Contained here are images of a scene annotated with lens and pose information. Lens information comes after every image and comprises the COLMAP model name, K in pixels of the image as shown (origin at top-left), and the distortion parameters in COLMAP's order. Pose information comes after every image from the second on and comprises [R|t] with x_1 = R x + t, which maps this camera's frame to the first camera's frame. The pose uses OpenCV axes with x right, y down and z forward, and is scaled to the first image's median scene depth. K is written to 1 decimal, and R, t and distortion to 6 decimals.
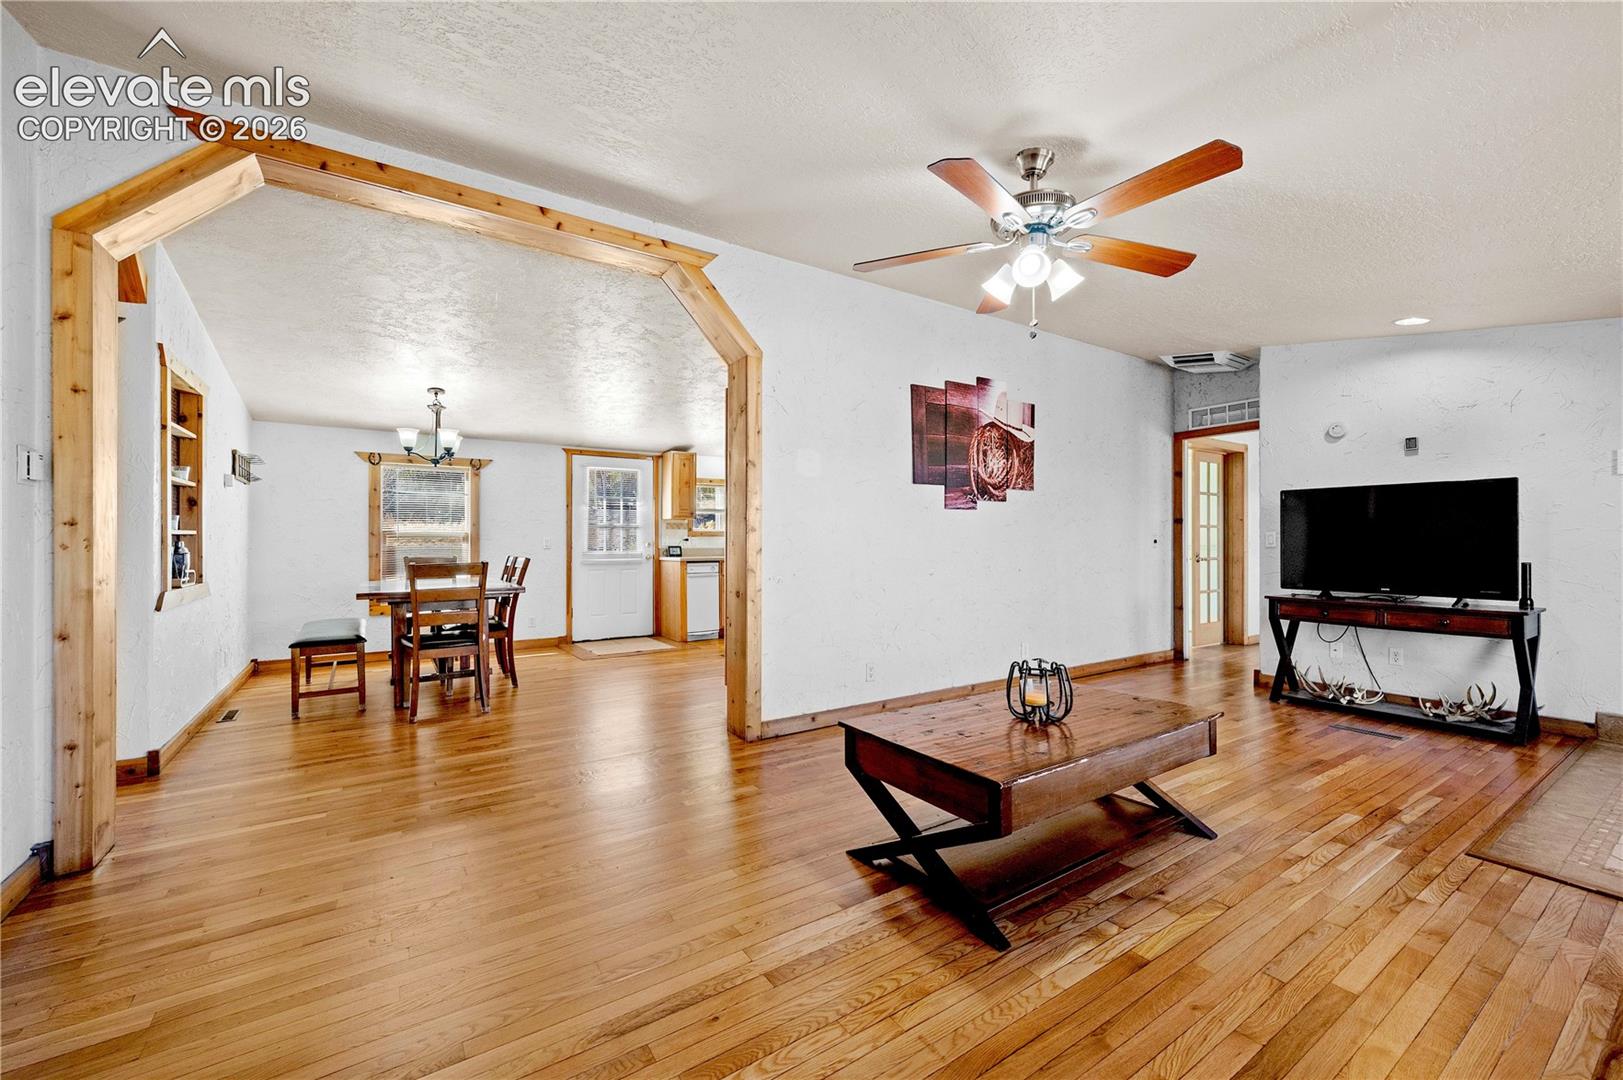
lens RADIAL K [[638.2, 0, 807.2], [0, 638.2, 545.4], [0, 0, 1]] dist [-0.002275, 0.000422]
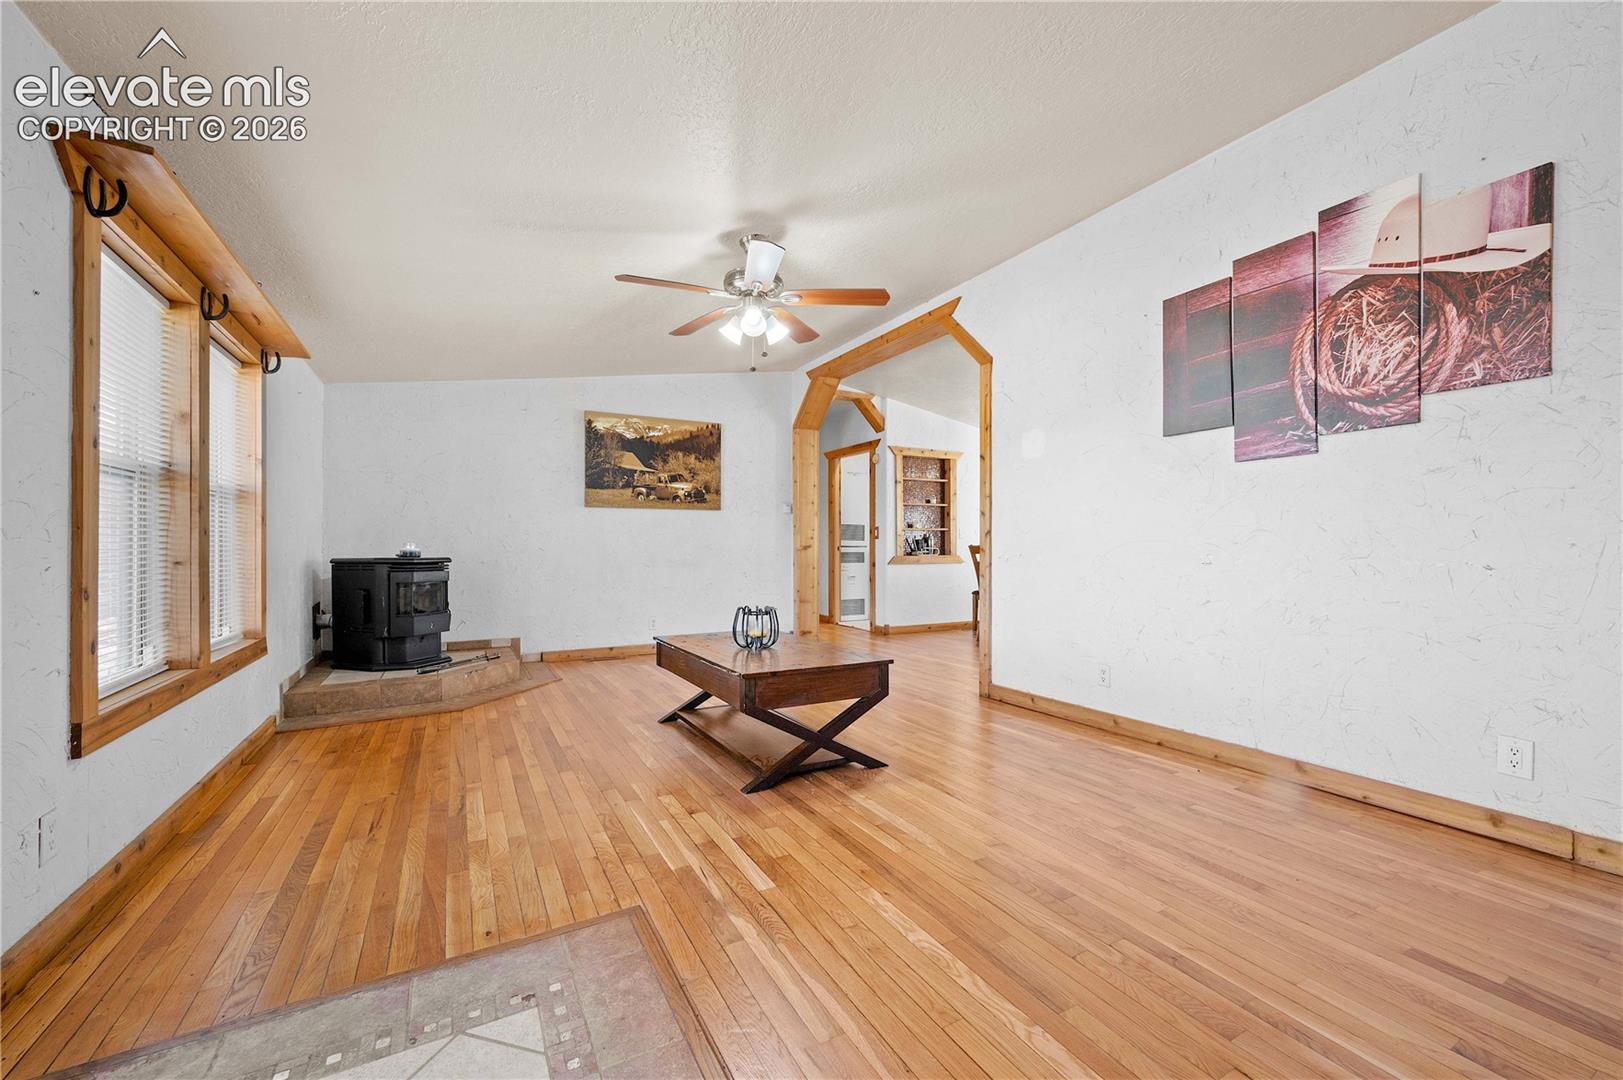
lens RADIAL K [[638.2, 0, 809.8], [0, 638.2, 542.0], [0, 0, 1]] dist [-0.002275, 0.000422]
pose [[-0.072884, -0.007065, -0.997315, 0.836452], [-0.004616, 0.999967, -0.006747, 0.027115], [0.997330, 0.004112, -0.072914, 0.590554]]
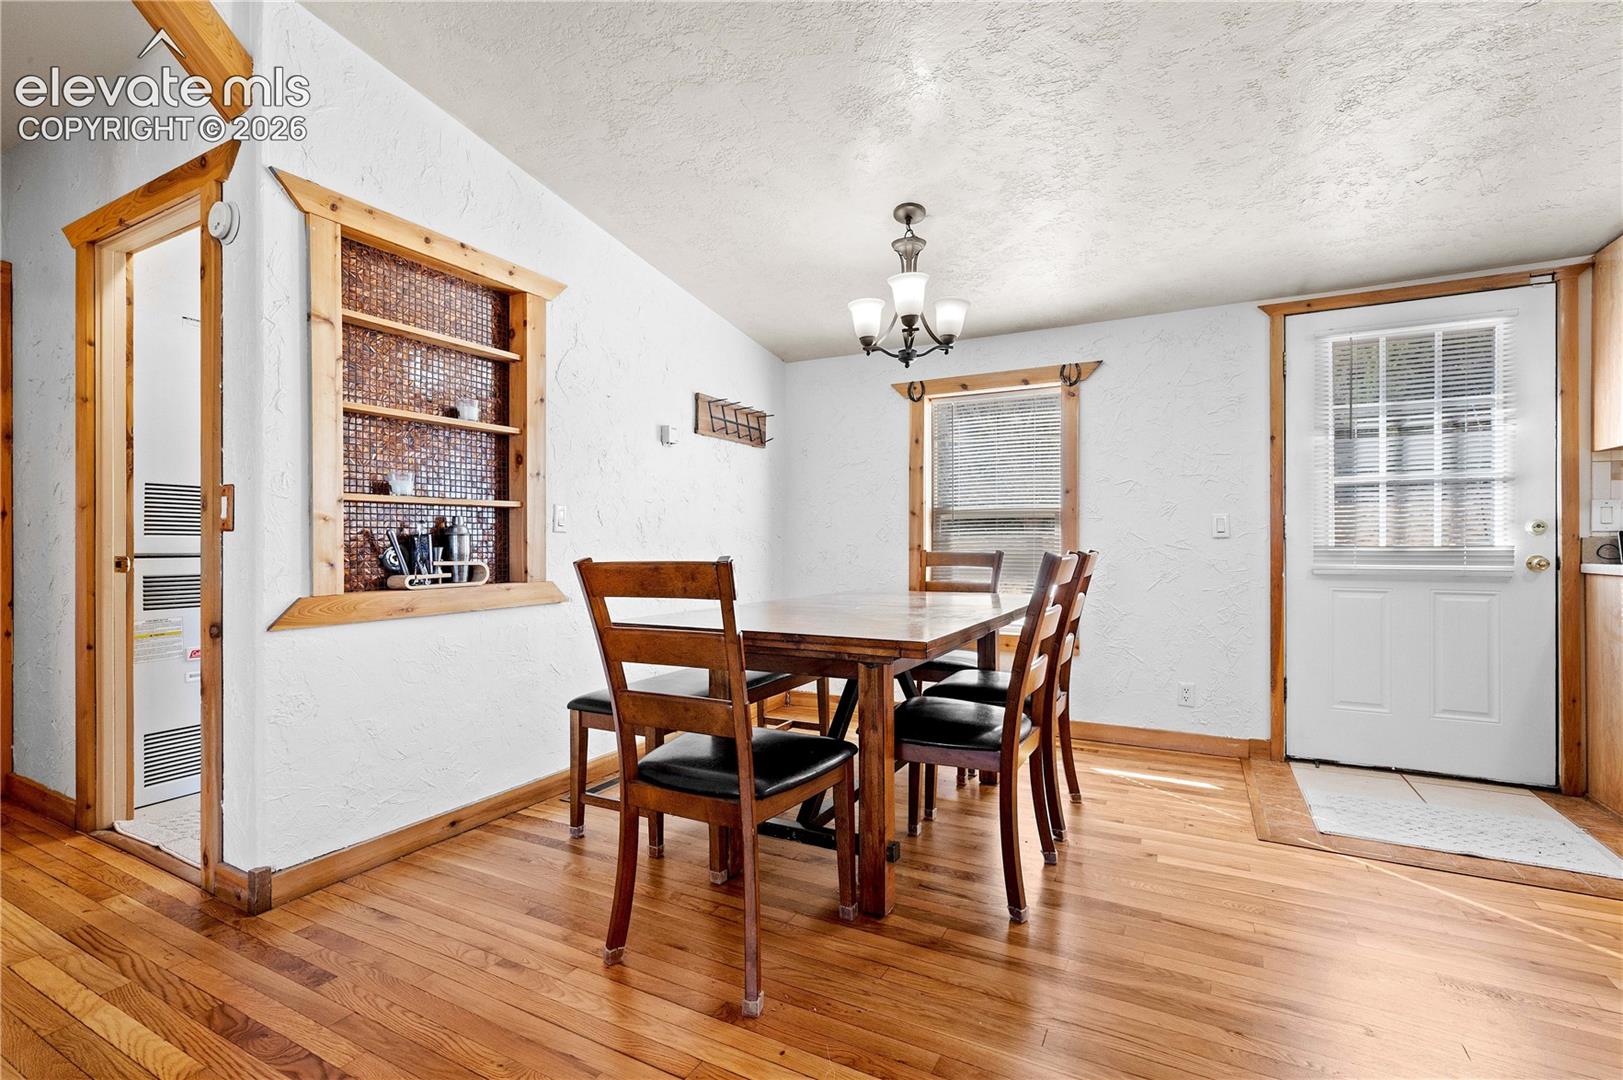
lens RADIAL K [[735.2, 0, 811.5], [0, 735.2, 543.5], [0, 0, 1]] dist [-0.001203, -0.001203]
pose [[0.470069, -0.003185, -0.882624, -0.130300], [-0.002294, 0.999986, -0.004831, 0.018137], [0.882626, 0.004296, 0.470055, 0.746519]]
